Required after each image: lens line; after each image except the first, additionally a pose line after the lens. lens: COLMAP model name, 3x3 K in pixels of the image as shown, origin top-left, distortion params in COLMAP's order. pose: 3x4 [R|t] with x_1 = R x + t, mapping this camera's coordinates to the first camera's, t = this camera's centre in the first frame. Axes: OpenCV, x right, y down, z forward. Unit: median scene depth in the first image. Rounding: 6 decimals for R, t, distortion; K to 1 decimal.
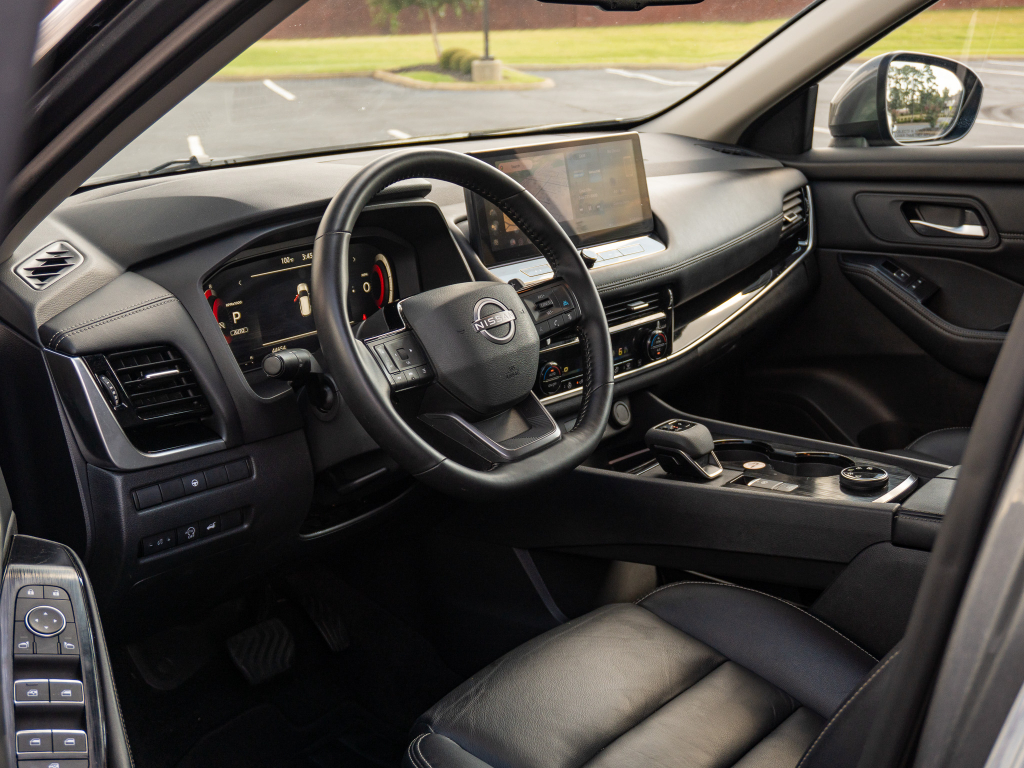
lens RADIAL K [[1306.0, 0, 542.6], [0, 1306.0, 378.7], [0, 0, 1]] dist [-0.016999, 0.000000]
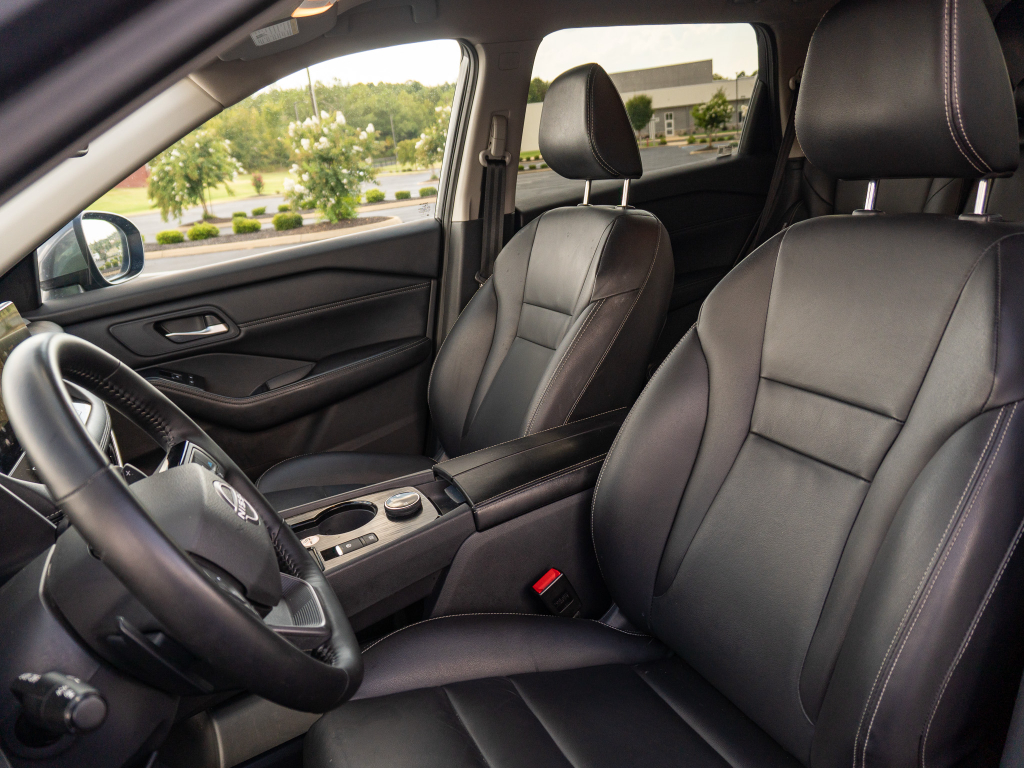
lens RADIAL K [[757.2, 0, 515.6], [0, 757.2, 384.0], [0, 0, 1]] dist [-0.036477, 0.016222]
pose [[0.429204, -0.303539, 0.850675, -0.289304], [0.336416, 0.927793, 0.161319, -0.111107], [-0.838217, 0.216942, 0.500328, 0.493139]]
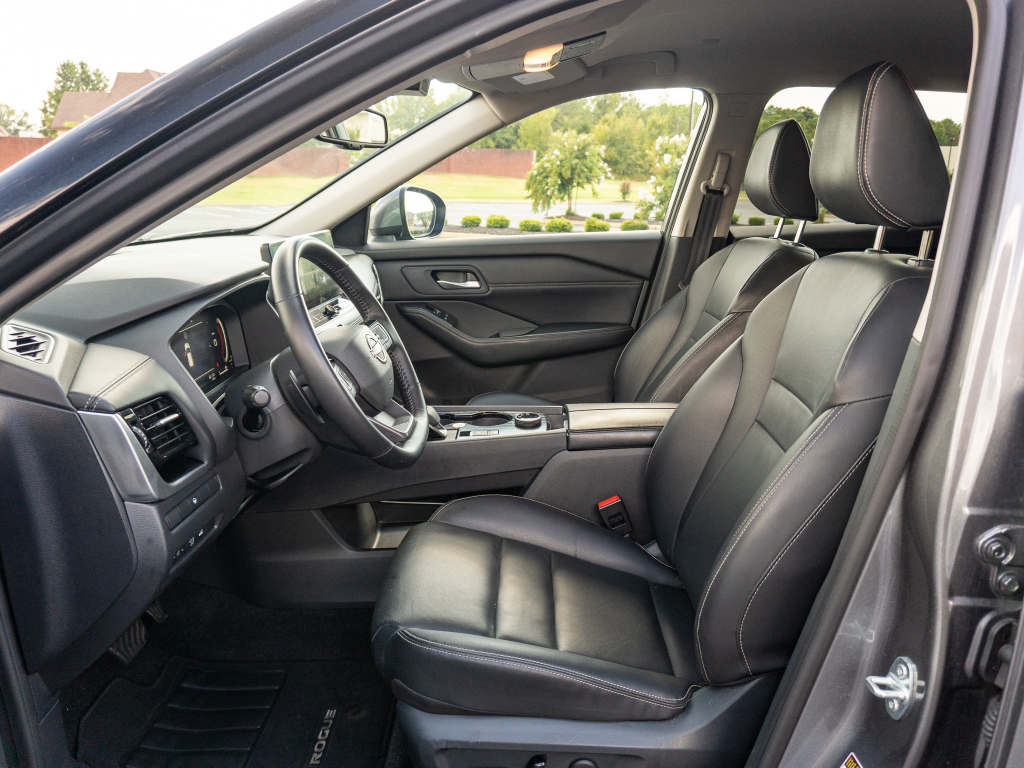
lens RADIAL K [[757.2, 0, 516.0], [0, 757.2, 377.9], [0, 0, 1]] dist [-0.036477, 0.016222]
pose [[0.790391, -0.130374, 0.598569, -0.359505], [0.138143, 0.989856, 0.033187, -0.015878], [-0.596824, 0.056457, 0.800383, 0.177823]]
